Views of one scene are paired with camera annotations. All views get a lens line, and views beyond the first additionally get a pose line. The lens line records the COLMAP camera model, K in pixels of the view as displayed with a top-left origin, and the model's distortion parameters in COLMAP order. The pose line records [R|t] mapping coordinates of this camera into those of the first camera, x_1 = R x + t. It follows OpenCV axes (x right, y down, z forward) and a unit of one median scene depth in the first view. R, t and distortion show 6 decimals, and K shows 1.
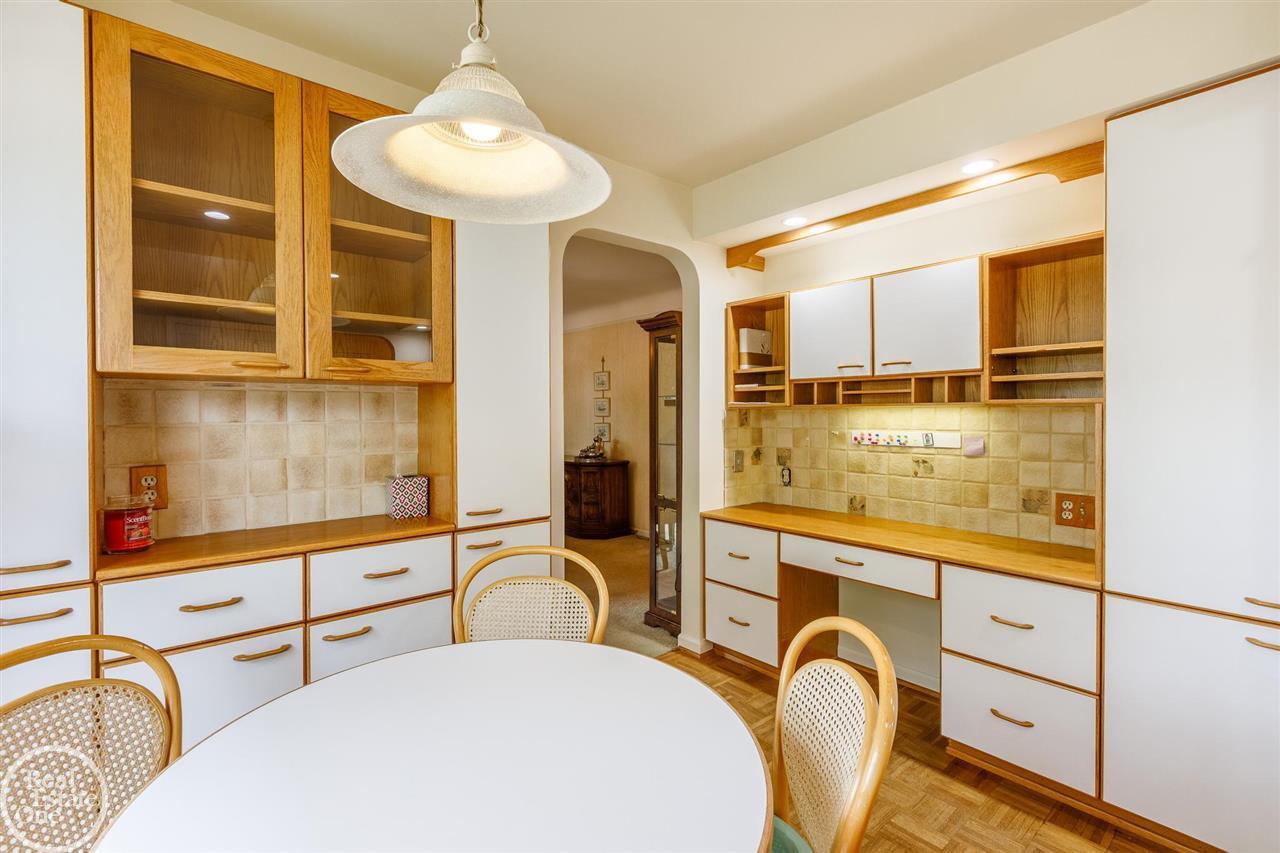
lens RADIAL K [[574.9, 0, 632.5], [0, 574.9, 415.7], [0, 0, 1]] dist [-0.004643, -0.000243]
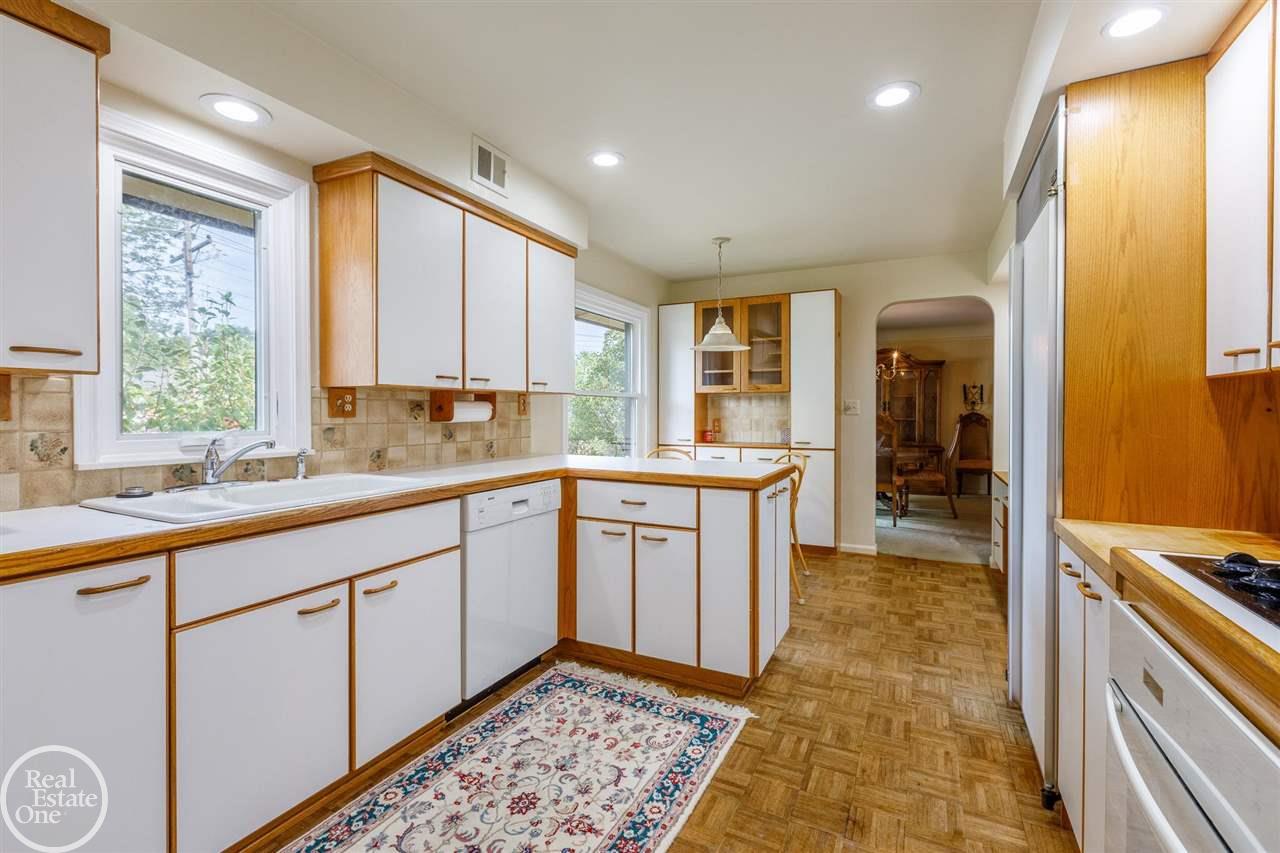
lens RADIAL K [[574.9, 0, 632.5], [0, 574.9, 415.7], [0, 0, 1]] dist [-0.004643, -0.000243]
pose [[0.384031, 0.012720, -0.923233, 1.708297], [-0.005216, 0.999919, 0.011607, 0.024346], [0.923305, 0.000358, 0.384066, -0.619091]]
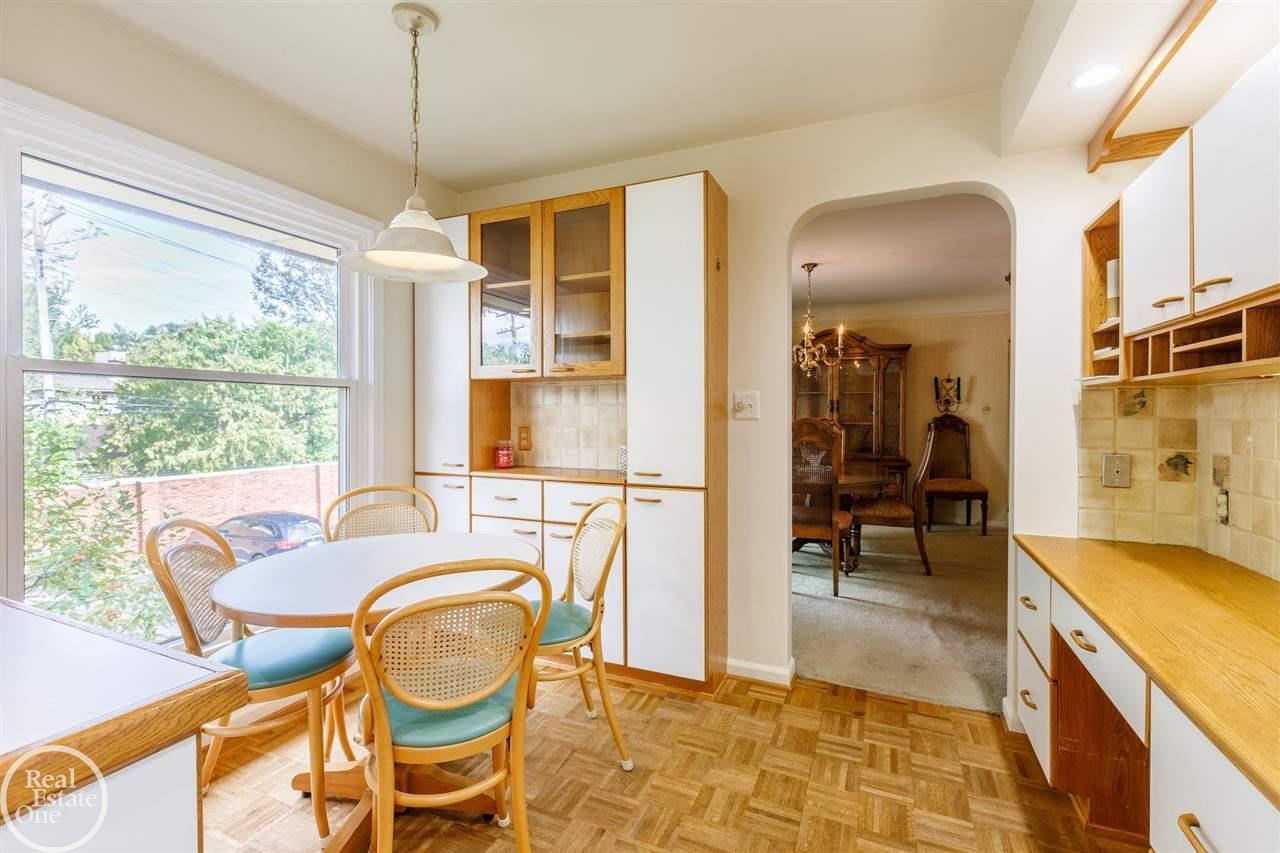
lens RADIAL K [[574.9, 0, 632.5], [0, 574.9, 415.7], [0, 0, 1]] dist [-0.004643, -0.000243]
pose [[0.432538, 0.009281, -0.901568, 0.858520], [-0.004864, 0.999956, 0.007961, 0.026693], [0.901602, 0.000942, 0.432565, 0.403855]]
